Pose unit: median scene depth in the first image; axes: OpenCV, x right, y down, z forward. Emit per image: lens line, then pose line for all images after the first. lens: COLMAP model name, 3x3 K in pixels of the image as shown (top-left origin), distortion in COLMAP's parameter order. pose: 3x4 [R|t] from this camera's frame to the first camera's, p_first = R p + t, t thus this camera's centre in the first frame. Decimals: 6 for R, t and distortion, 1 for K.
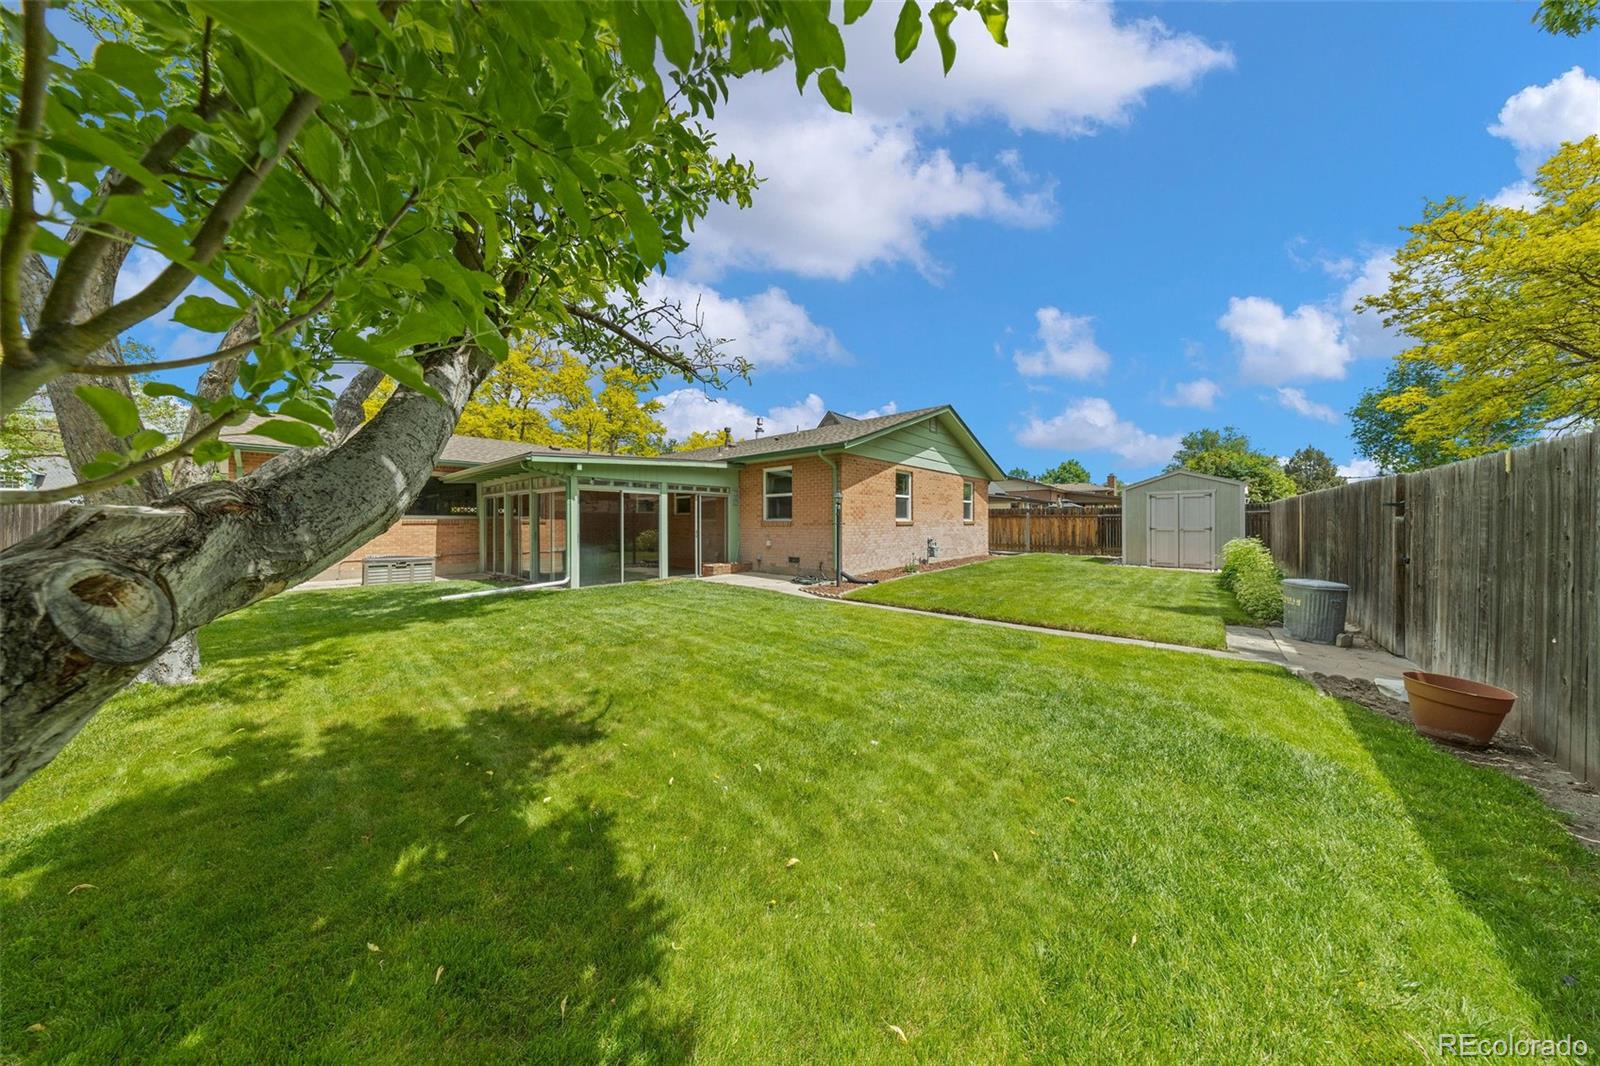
lens RADIAL K [[471.0, 0, 804.1], [0, 471.0, 524.3], [0, 0, 1]] dist [0.001300, -0.000033]
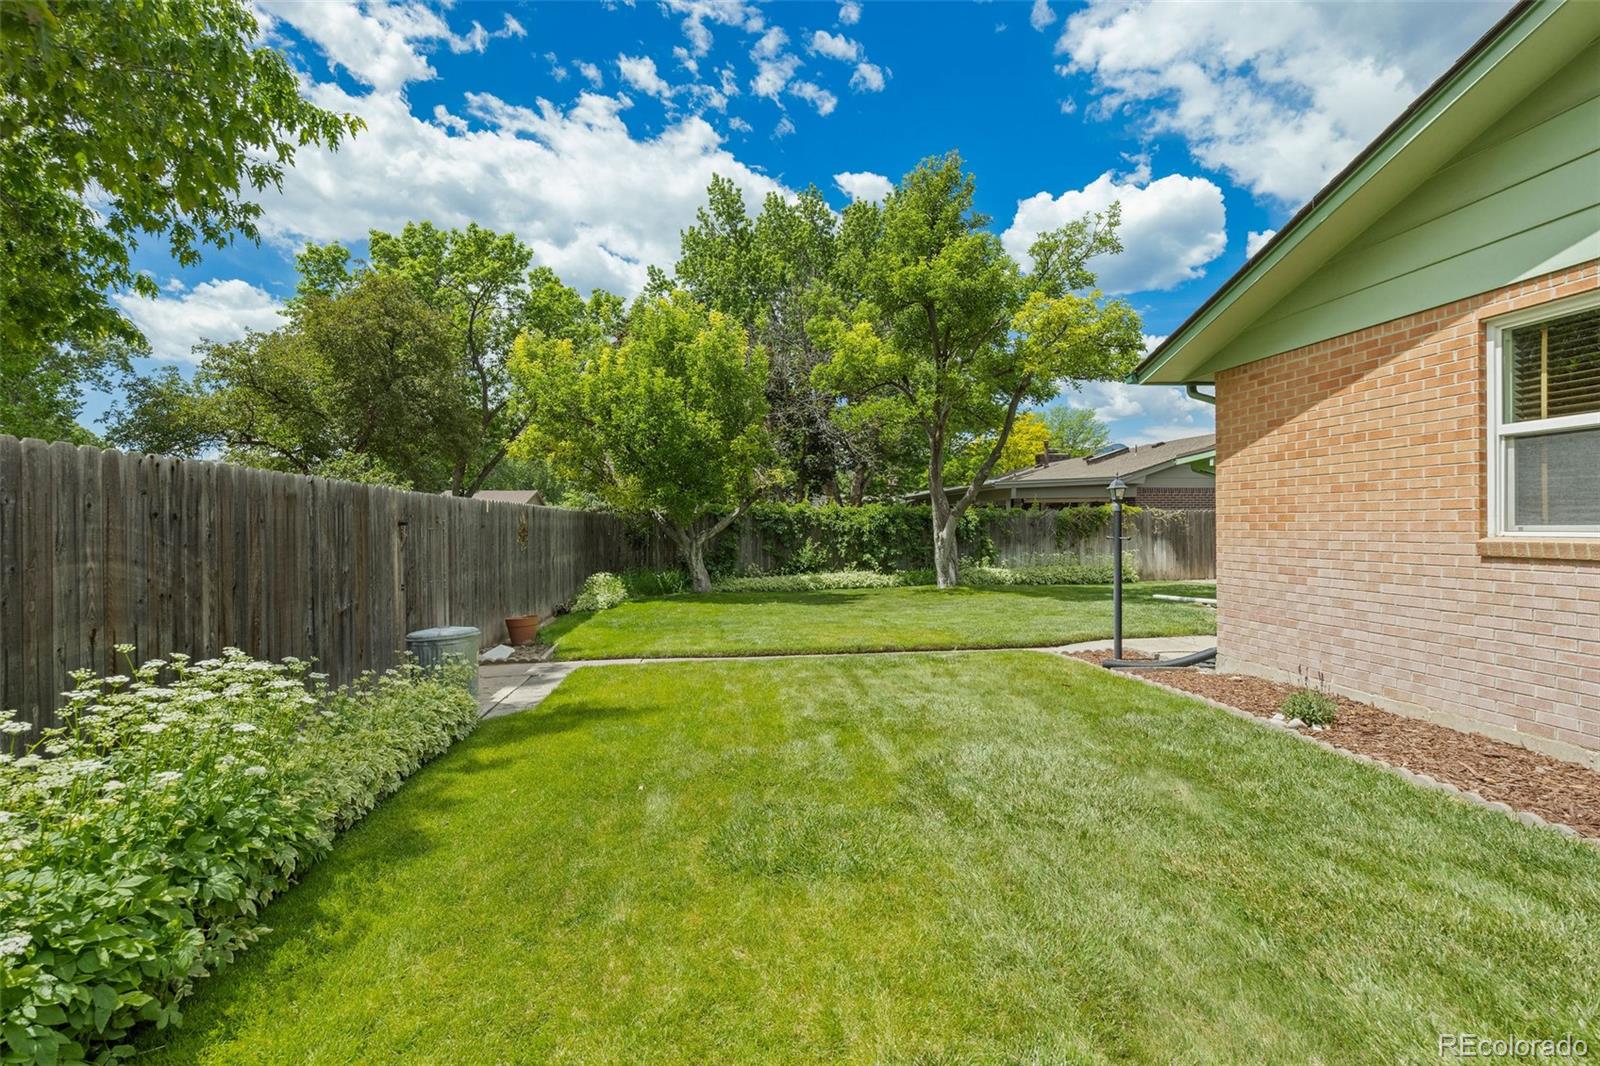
lens RADIAL K [[751.0, 0, 807.0], [0, 751.0, 527.5], [0, 0, 1]] dist [0.000635, 0.000277]
pose [[-0.685651, 0.008925, -0.727876, 0.758492], [0.002587, 0.999948, 0.009825, -0.018635], [0.727926, 0.004853, -0.685639, 1.089724]]
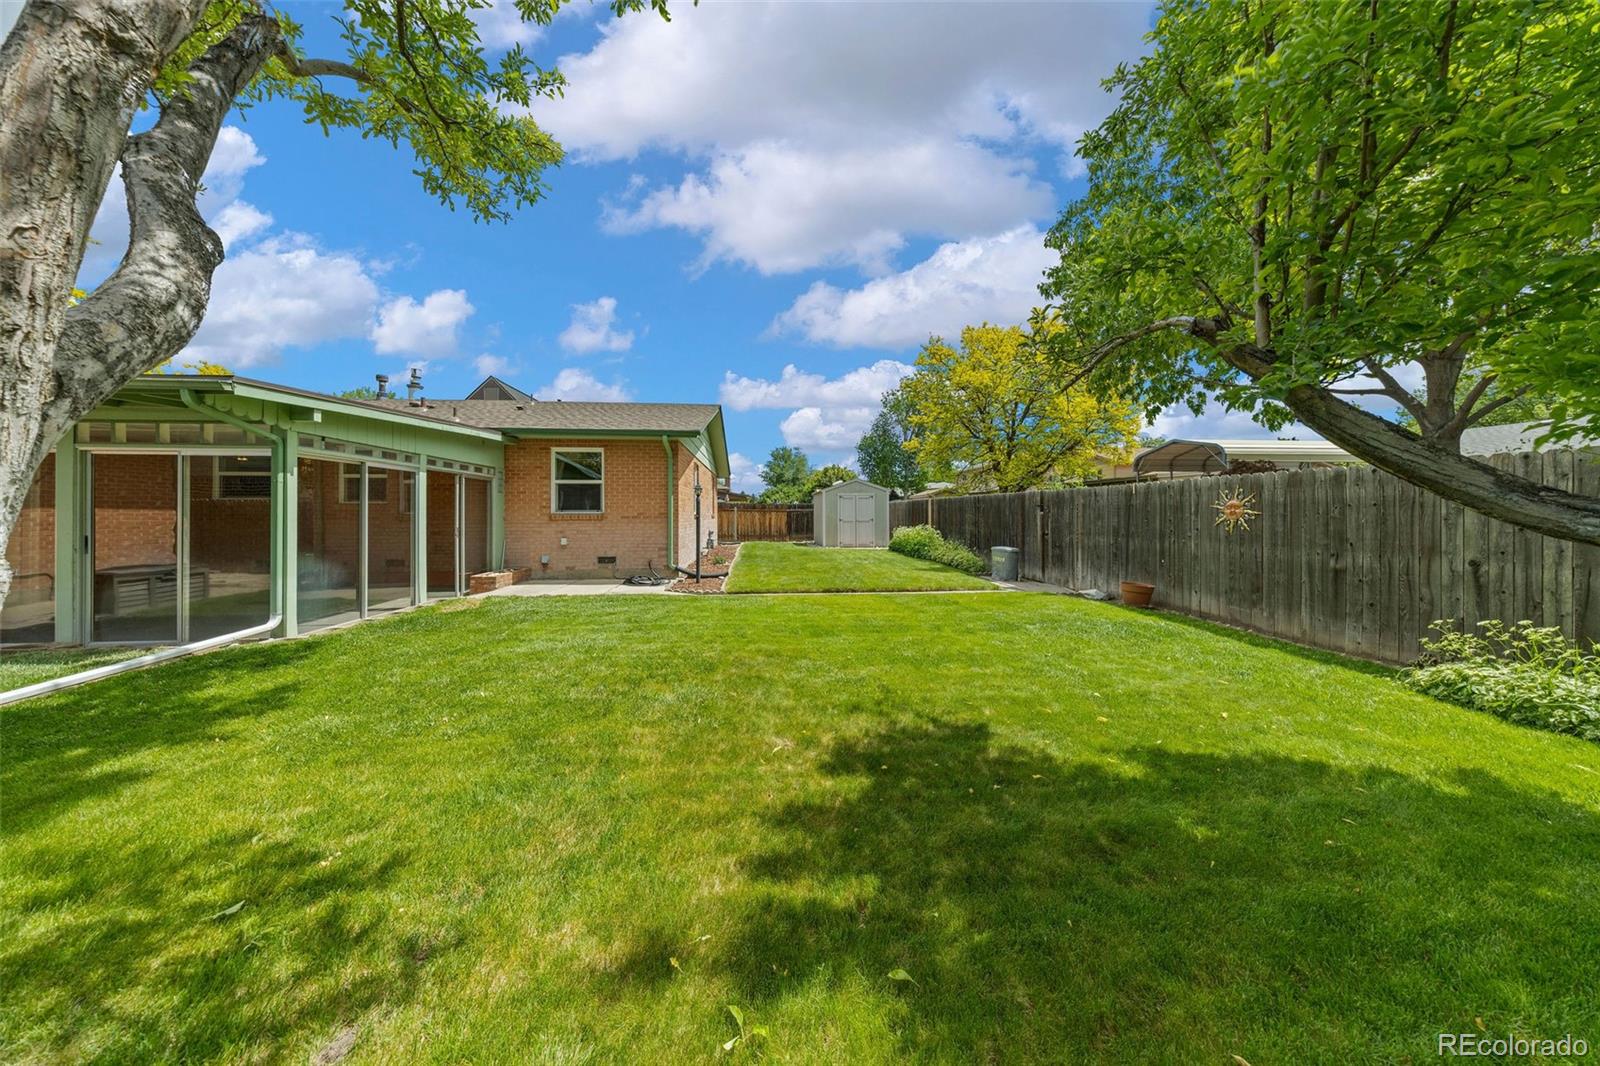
lens RADIAL K [[471.0, 0, 804.1], [0, 471.0, 524.3], [0, 0, 1]] dist [0.001300, -0.000033]
pose [[0.683712, -0.014385, 0.729610, -0.390039], [0.004760, 0.999872, 0.015253, 0.000739], [-0.729736, -0.006956, 0.683693, 0.162466]]
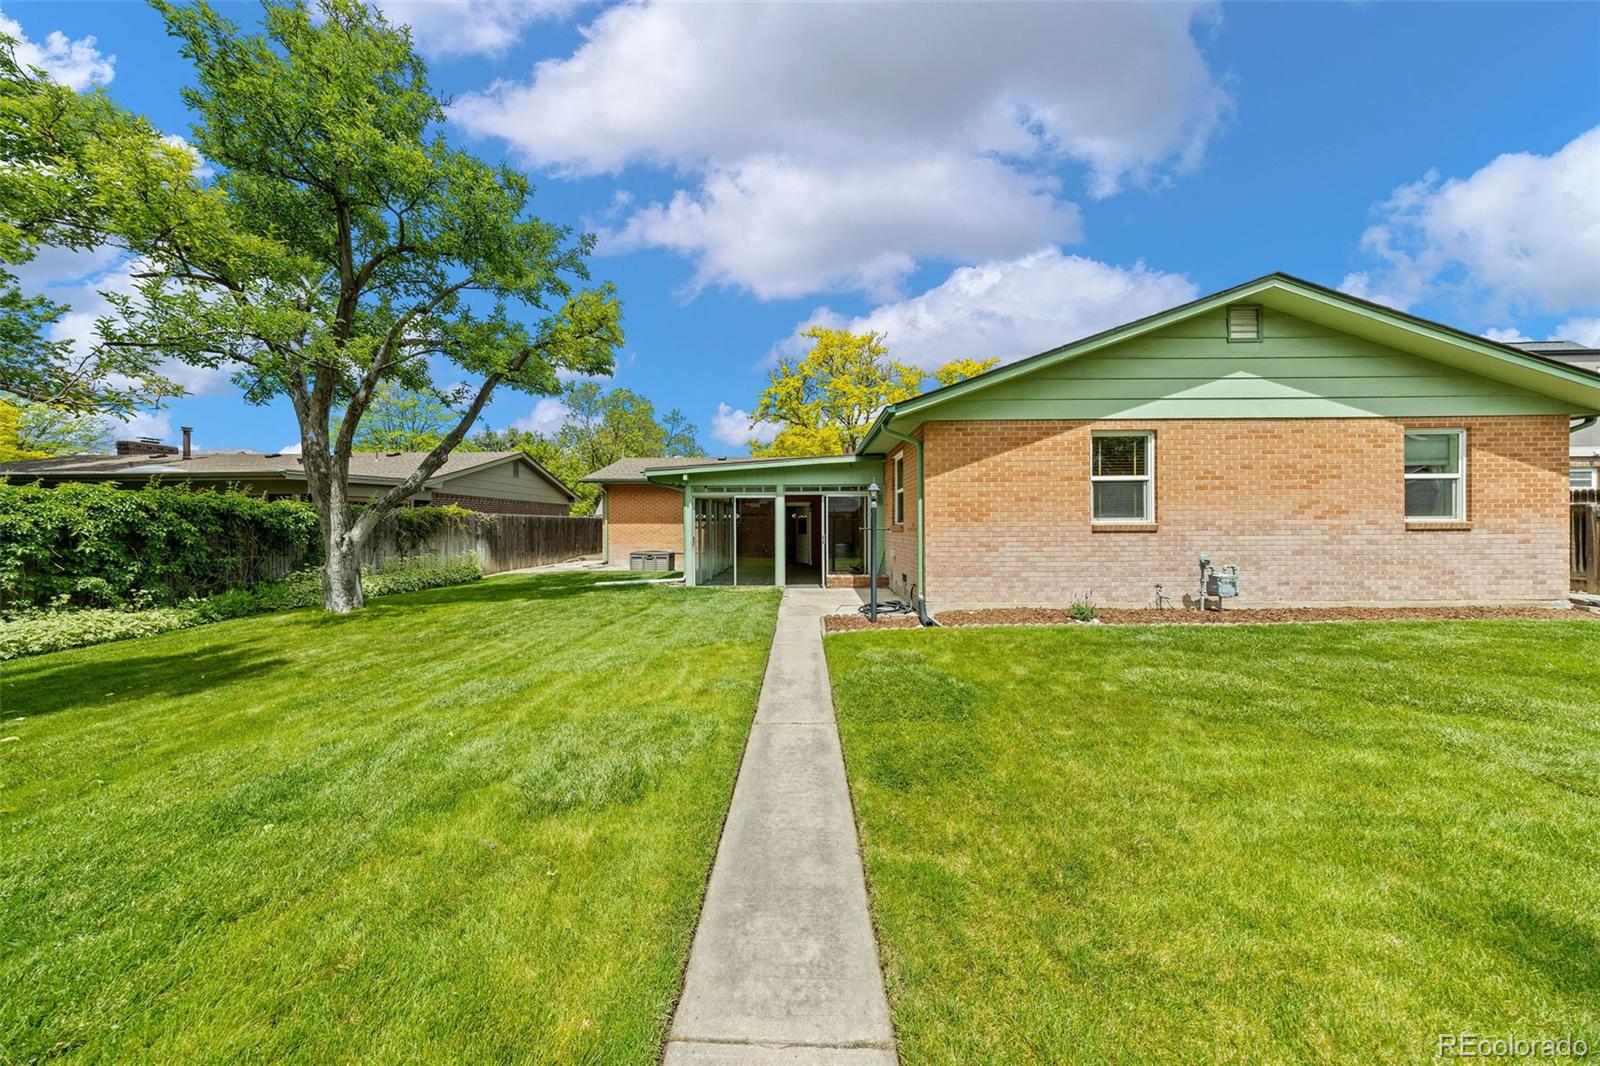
lens RADIAL K [[471.0, 0, 804.1], [0, 471.0, 524.3], [0, 0, 1]] dist [0.001300, -0.000033]
pose [[0.632832, -0.004717, -0.774275, 0.440970], [0.000042, 0.999982, -0.006058, -0.003250], [0.774289, 0.003801, 0.632820, 0.411470]]
